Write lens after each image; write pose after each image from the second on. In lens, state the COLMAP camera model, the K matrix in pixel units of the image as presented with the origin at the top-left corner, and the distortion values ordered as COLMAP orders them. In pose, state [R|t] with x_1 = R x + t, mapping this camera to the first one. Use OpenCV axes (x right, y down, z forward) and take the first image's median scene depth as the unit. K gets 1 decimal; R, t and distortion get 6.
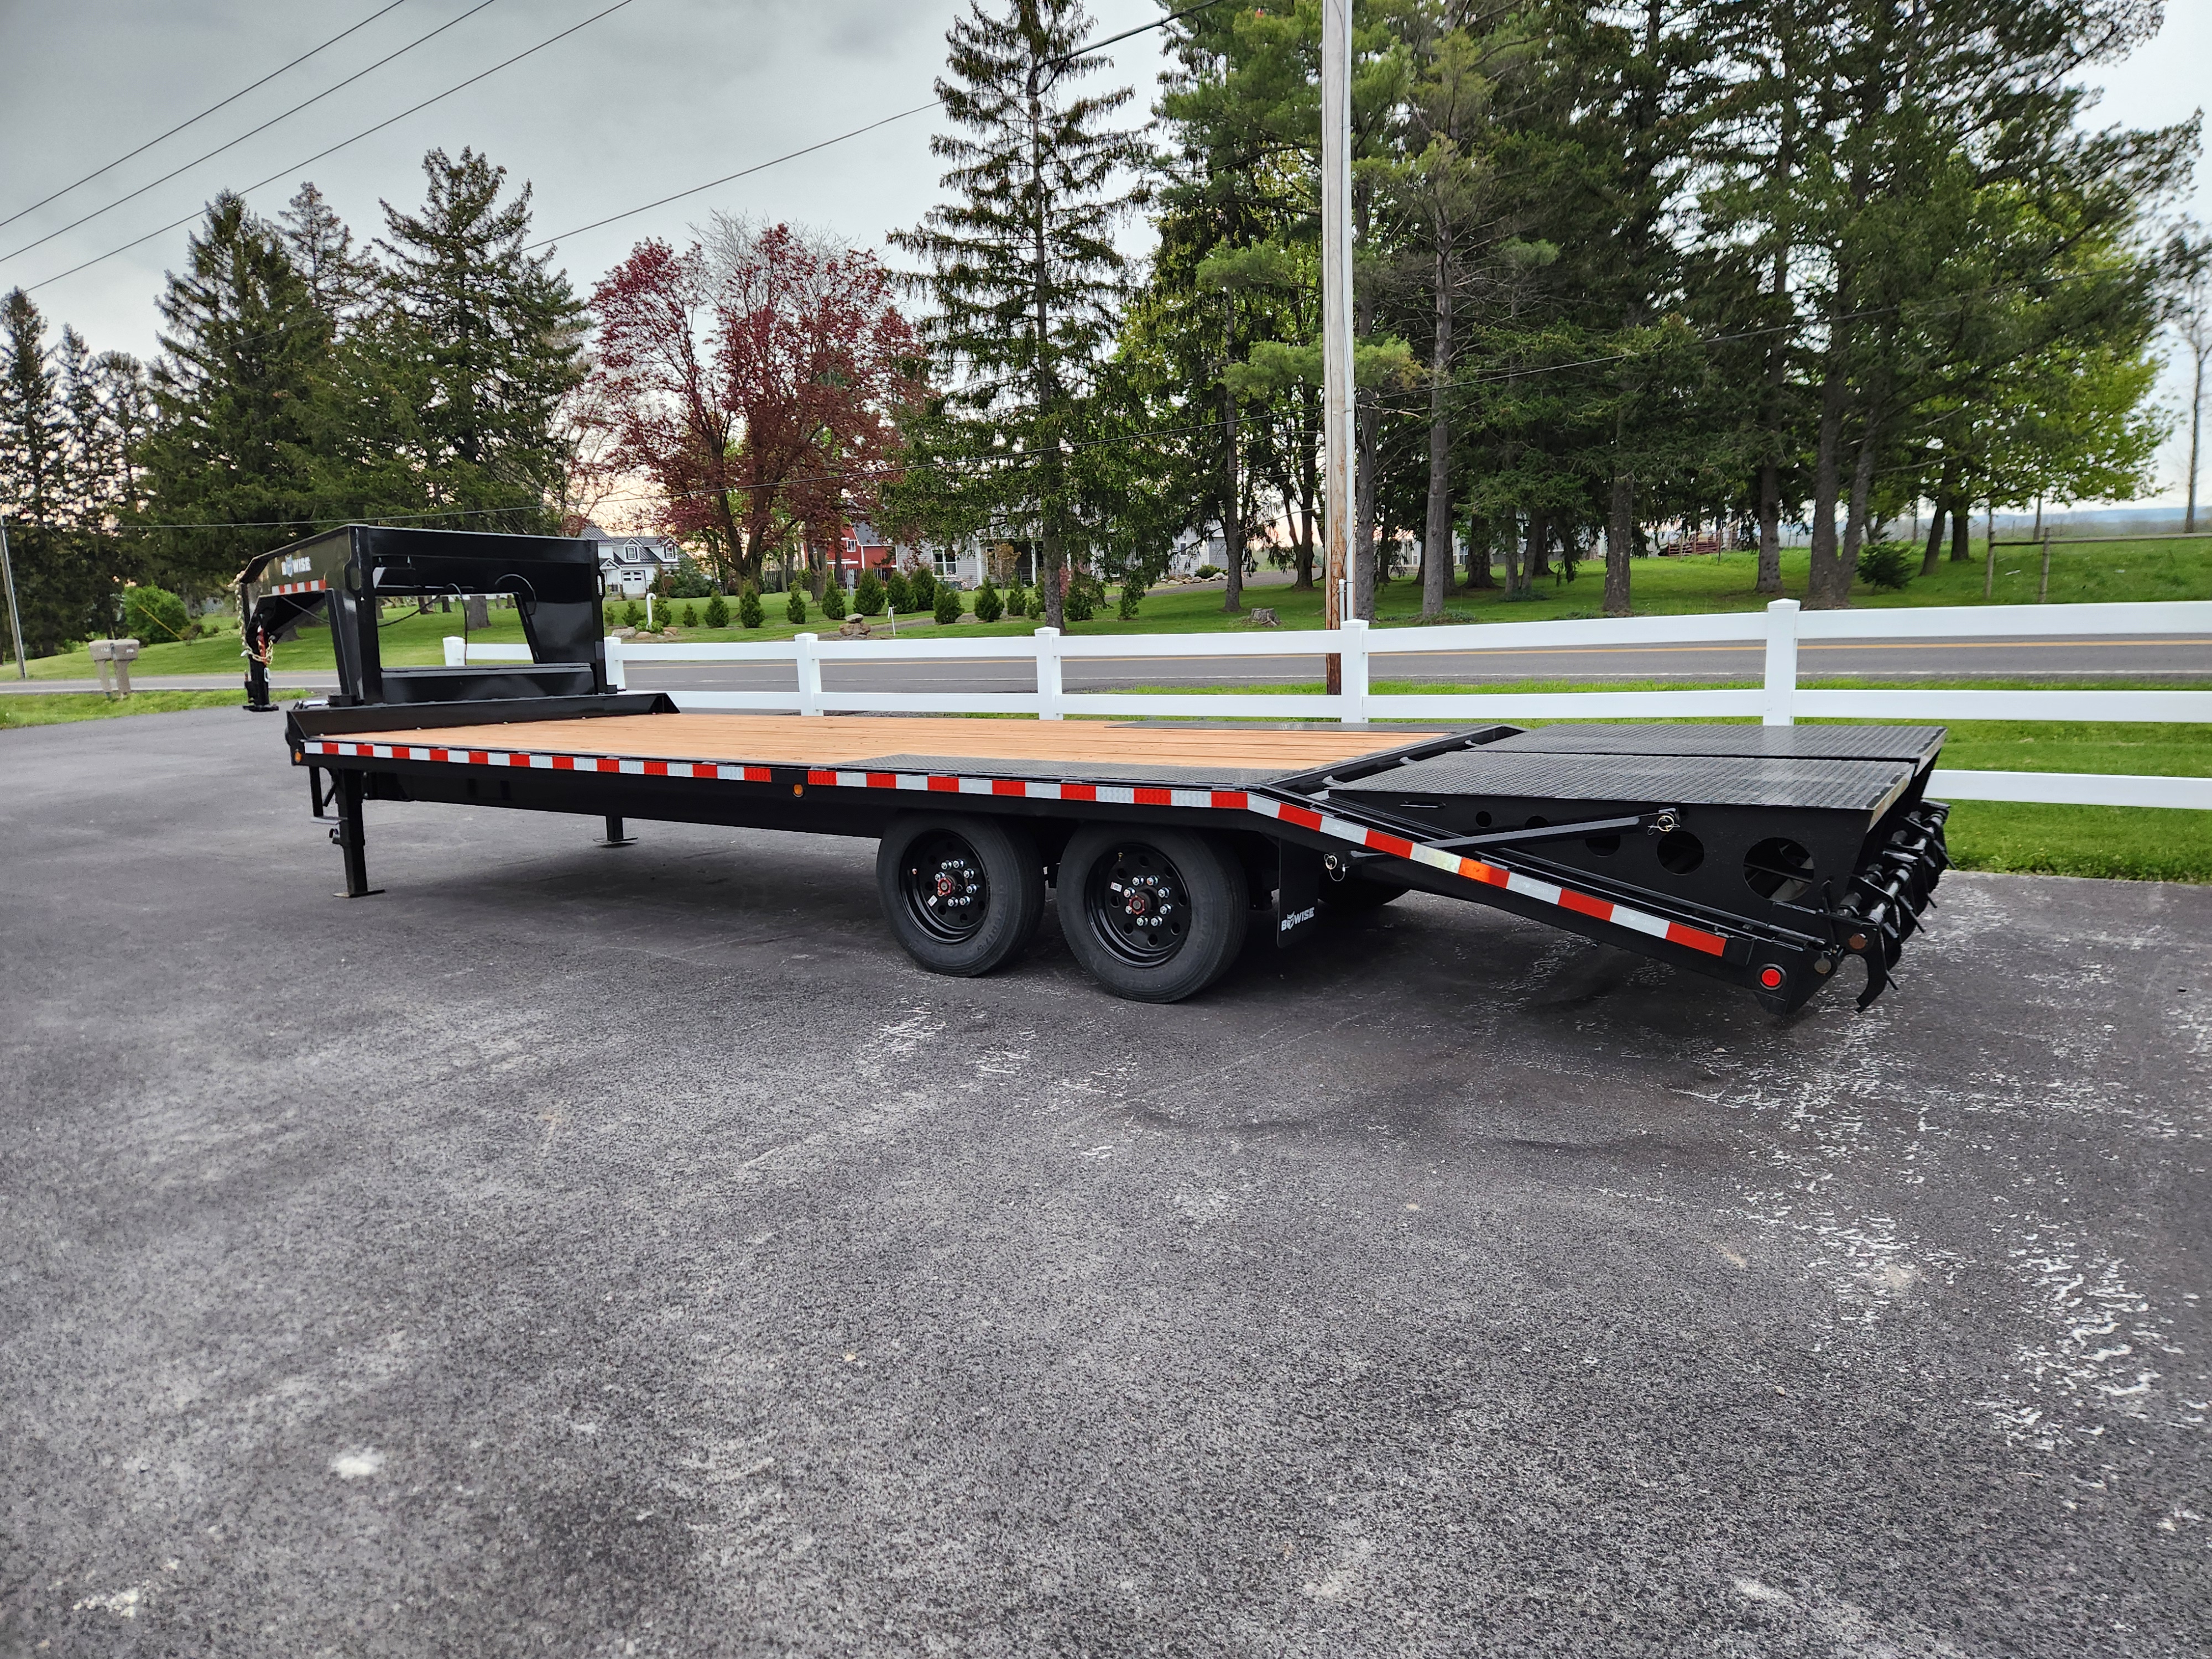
lens RADIAL K [[1519.0, 0, 1115.2], [0, 1519.0, 844.2], [0, 0, 1]] dist [0.076970, -0.068185]
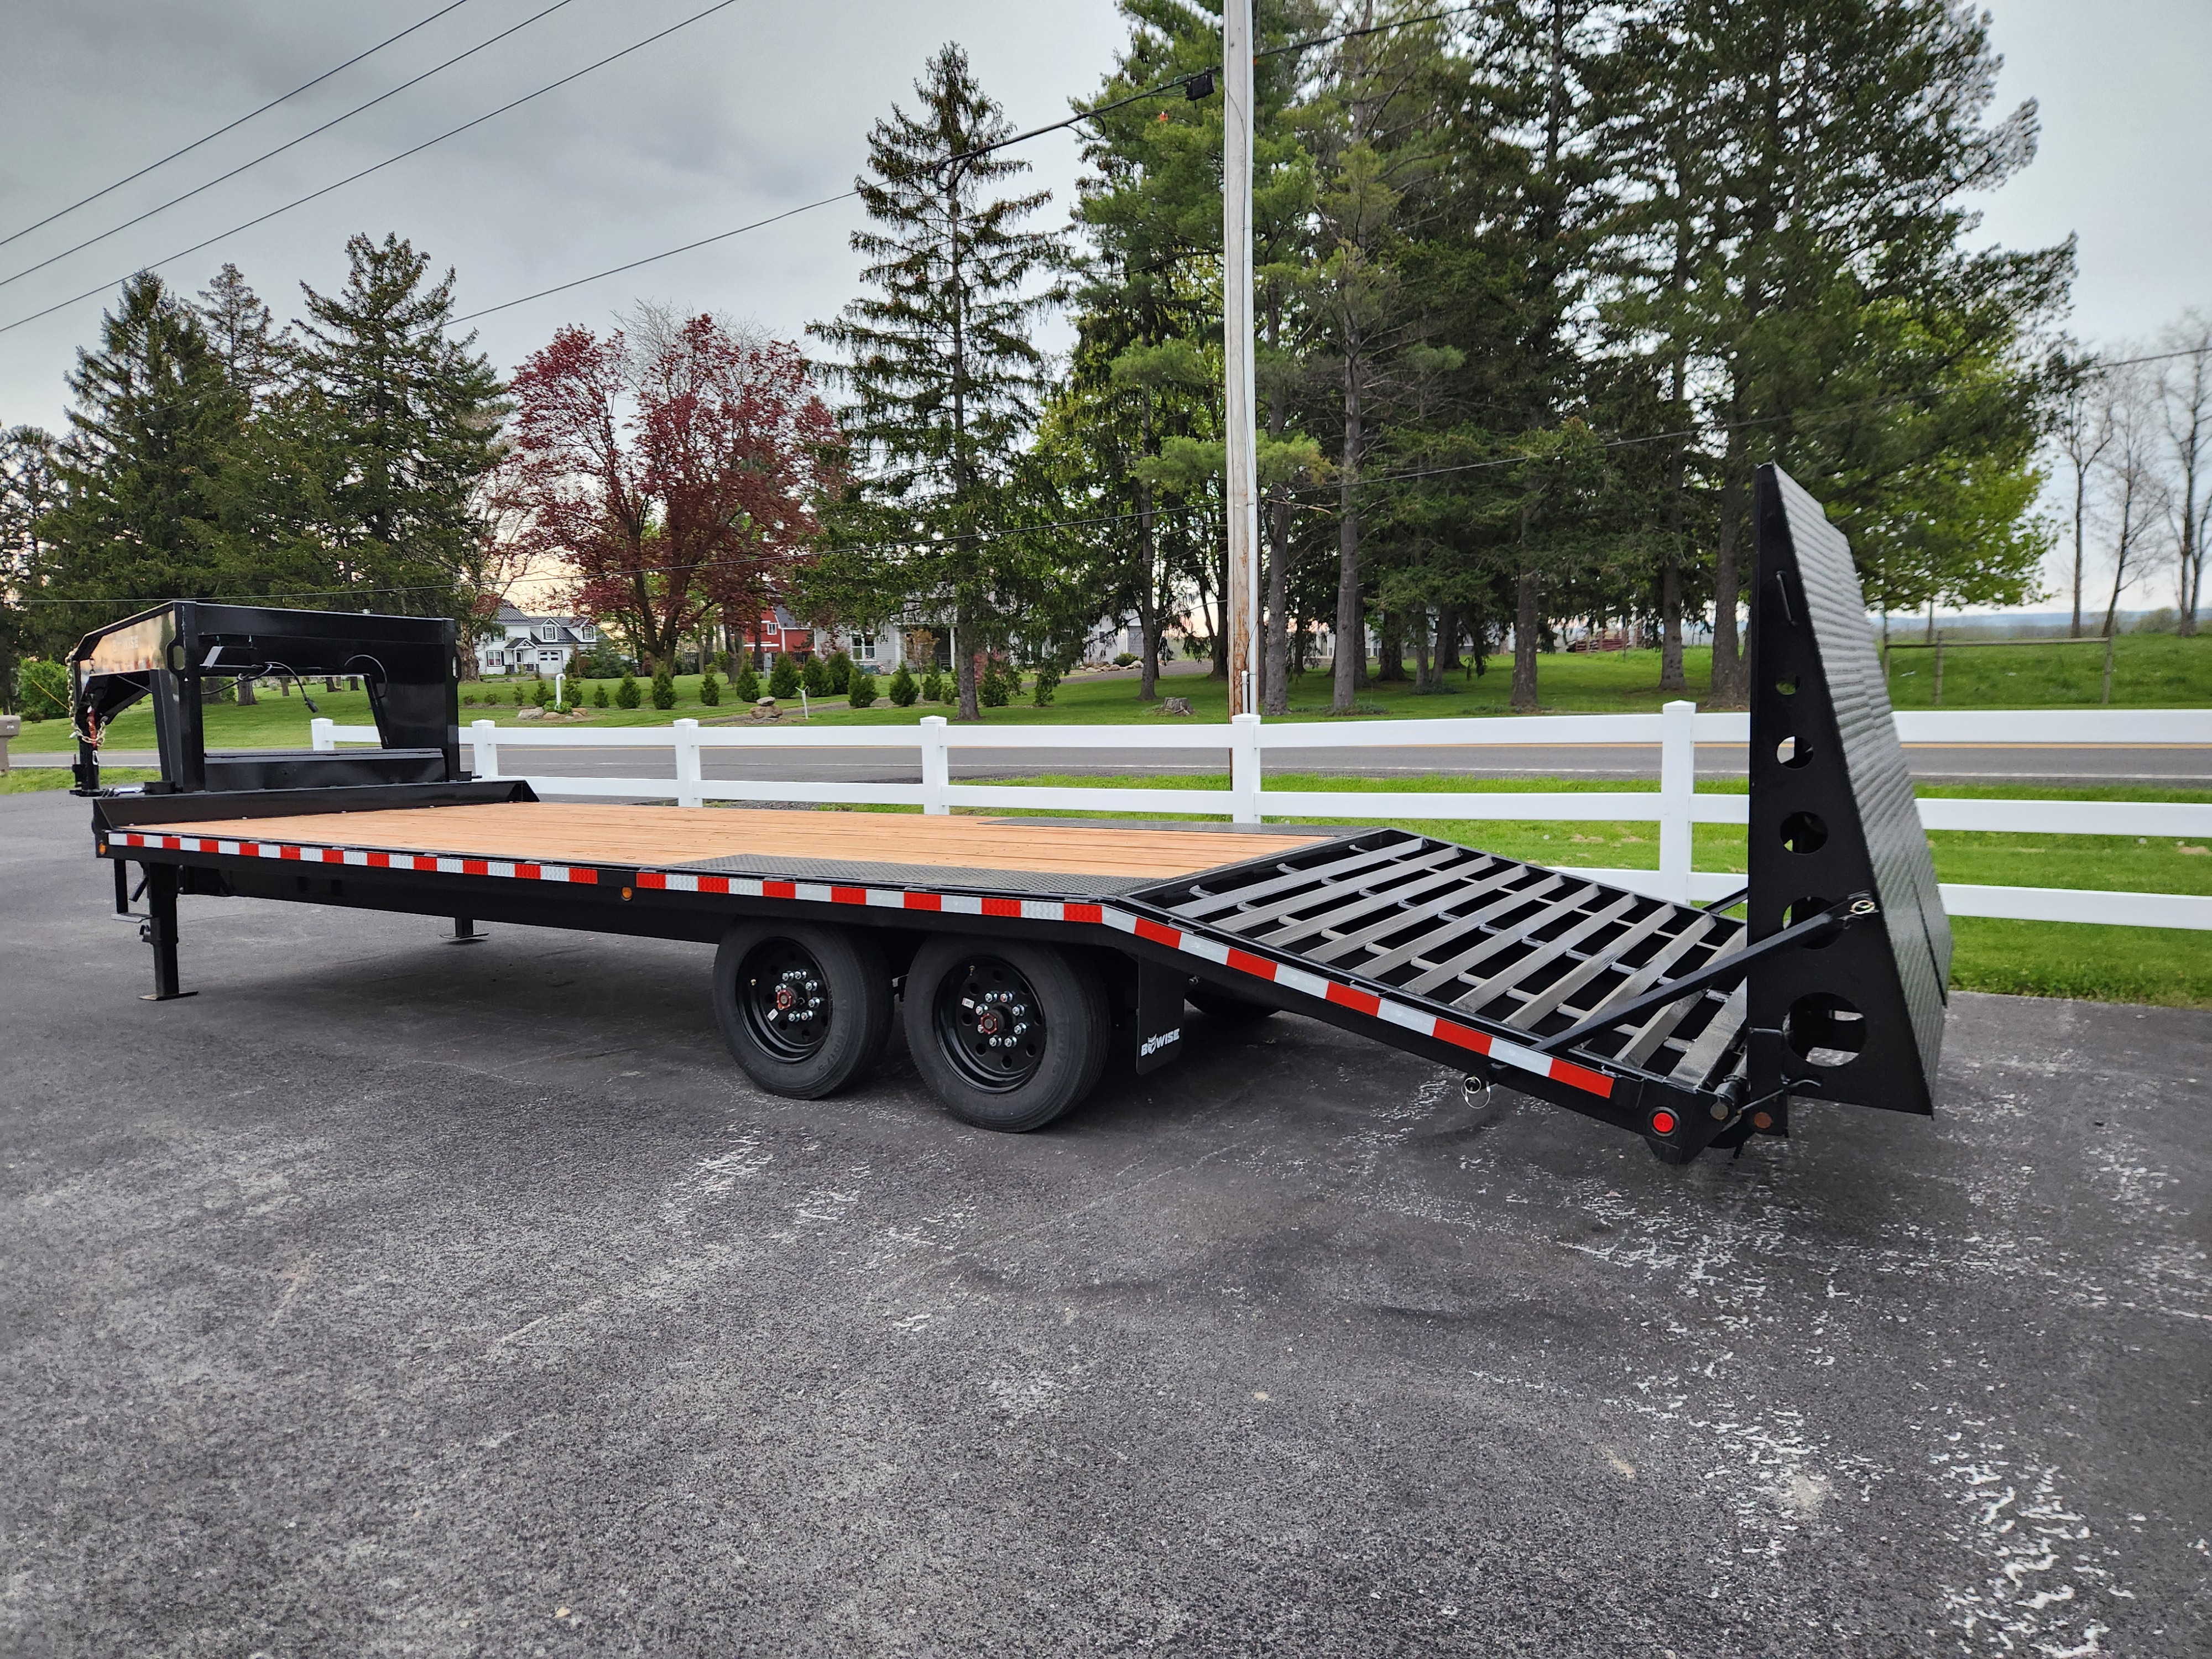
lens RADIAL K [[1516.6, 0, 1093.6], [0, 1516.6, 826.1], [0, 0, 1]] dist [0.076160, -0.070250]
pose [[0.999296, 0.010049, 0.036139, 0.007296], [-0.007613, 0.997728, -0.066935, -0.003038], [-0.036729, 0.066613, 0.997103, 0.012863]]
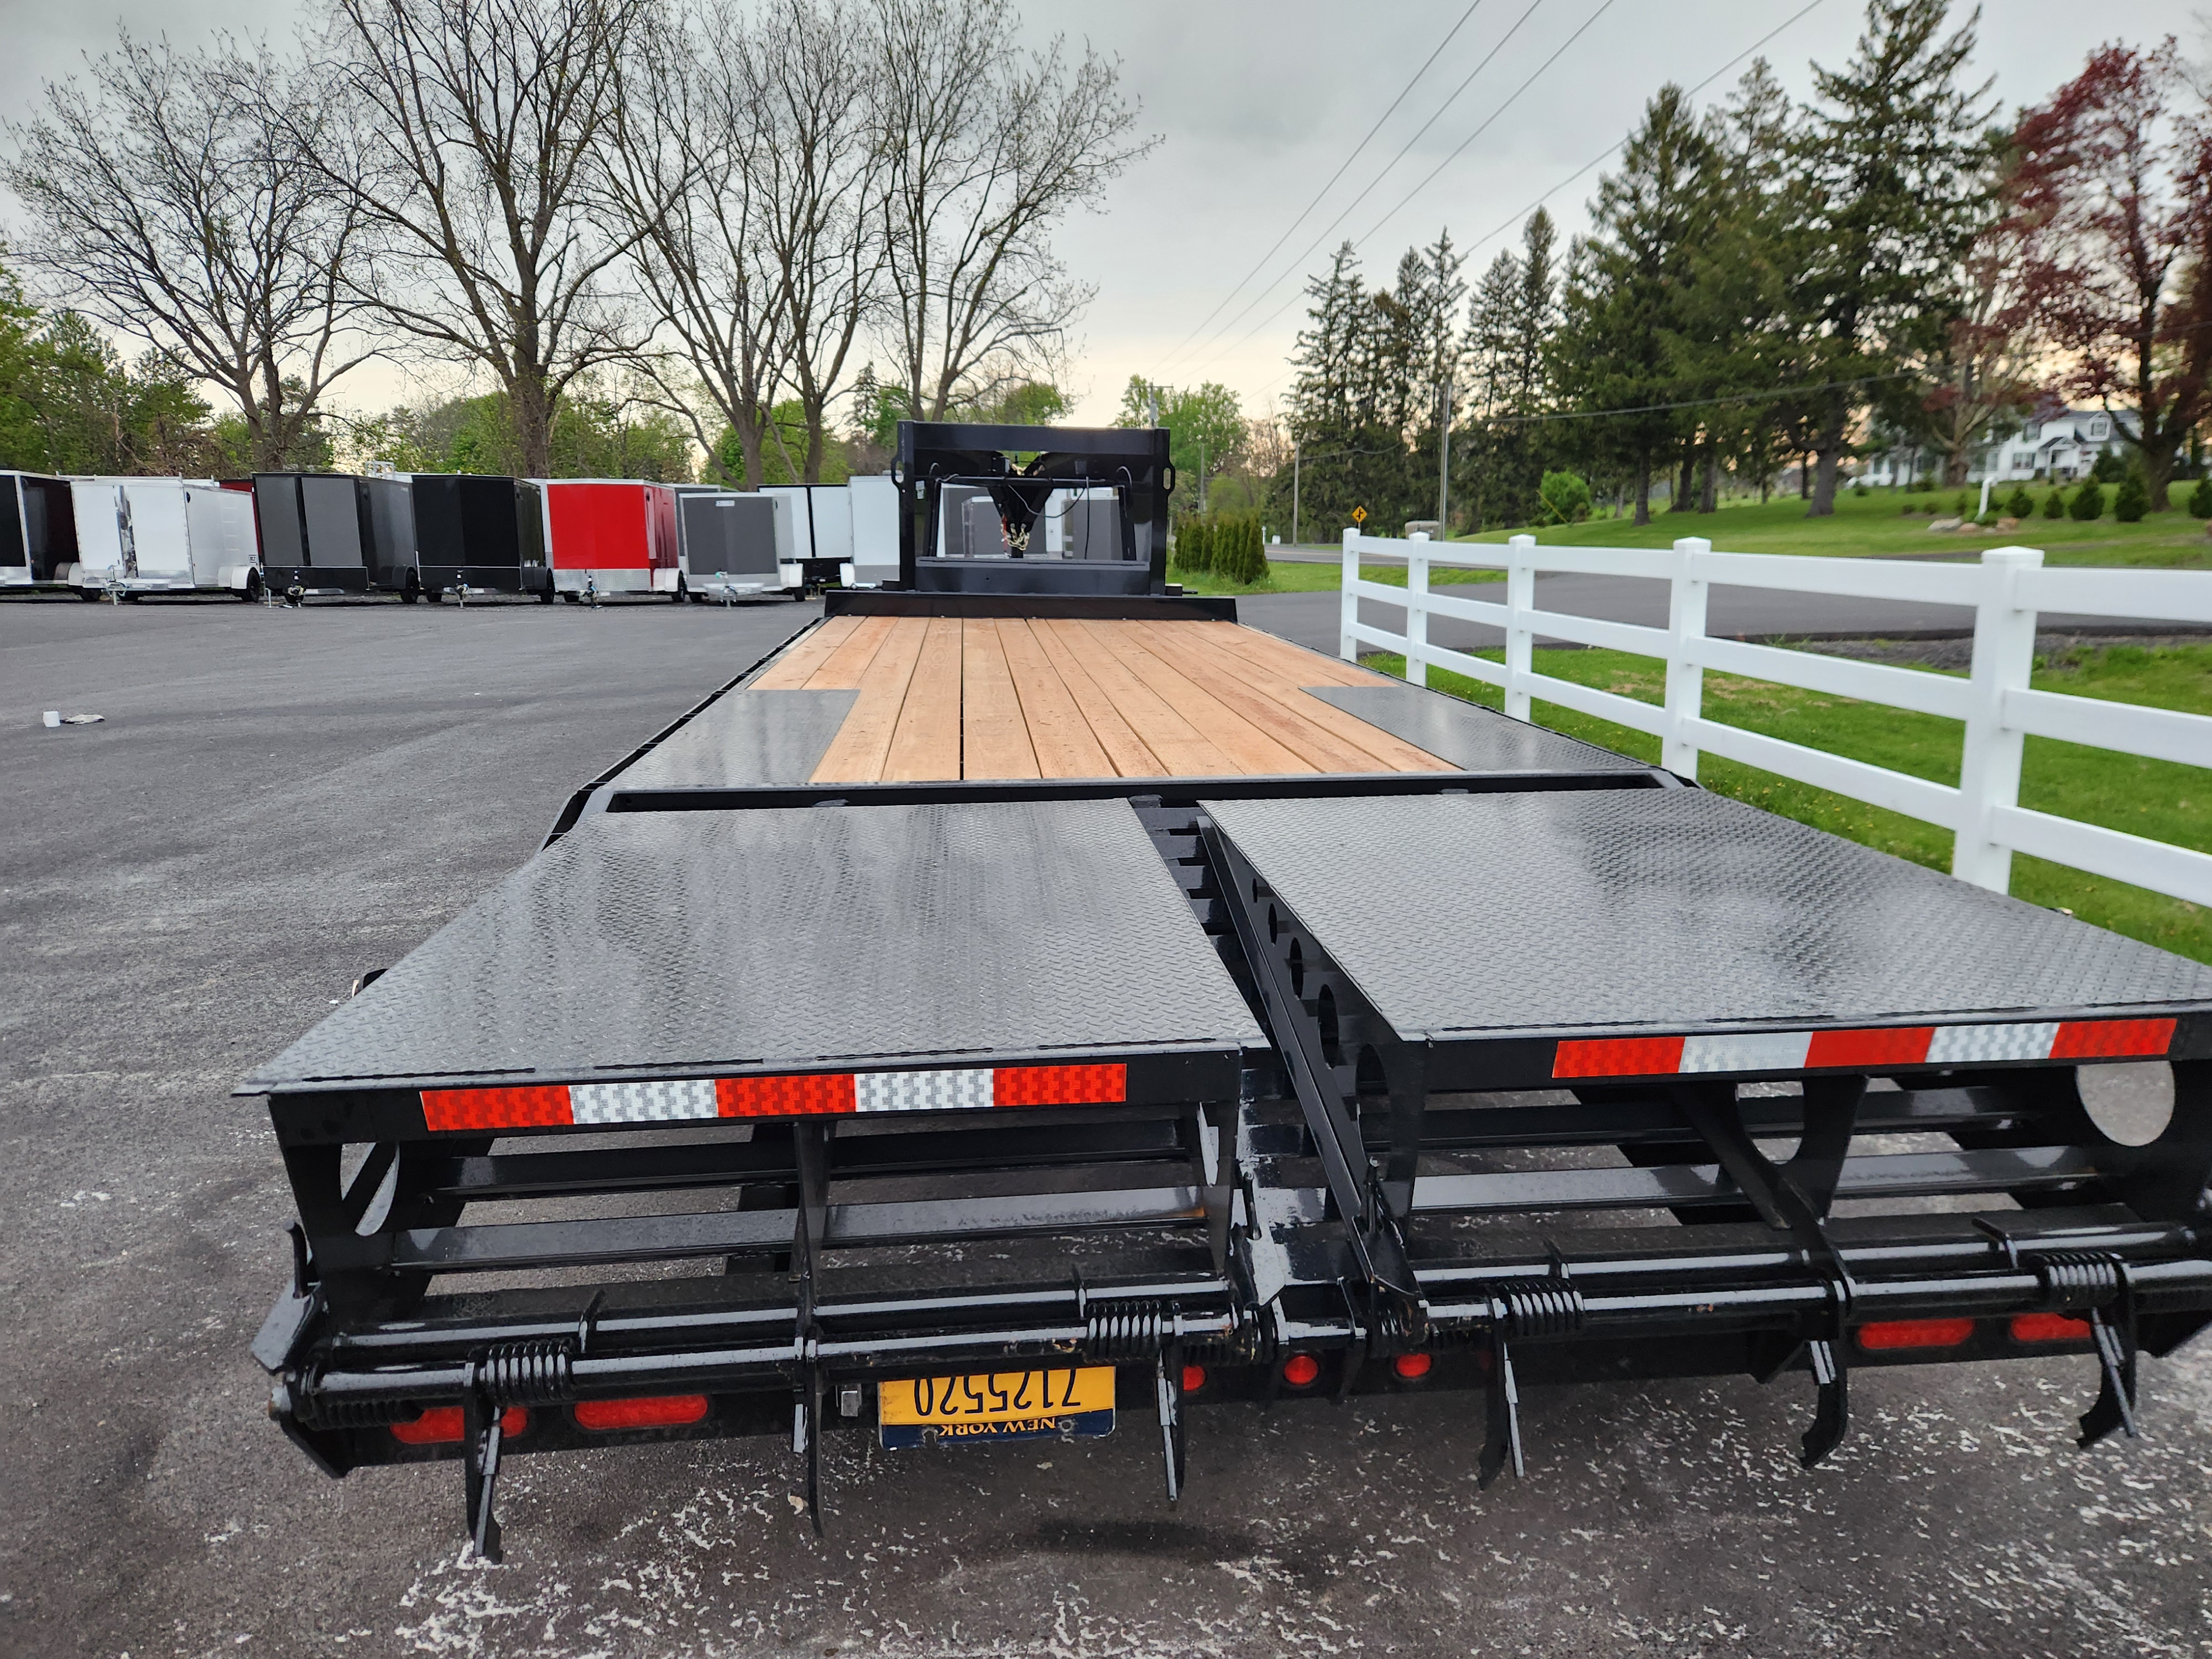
lens RADIAL K [[1516.6, 0, 1093.6], [0, 1516.6, 826.1], [0, 0, 1]] dist [0.076160, -0.070250]
pose [[0.610155, 0.183887, -0.770647, 0.113047], [-0.136243, 0.982555, 0.126582, -0.020725], [0.780480, 0.027761, 0.624564, 0.112394]]
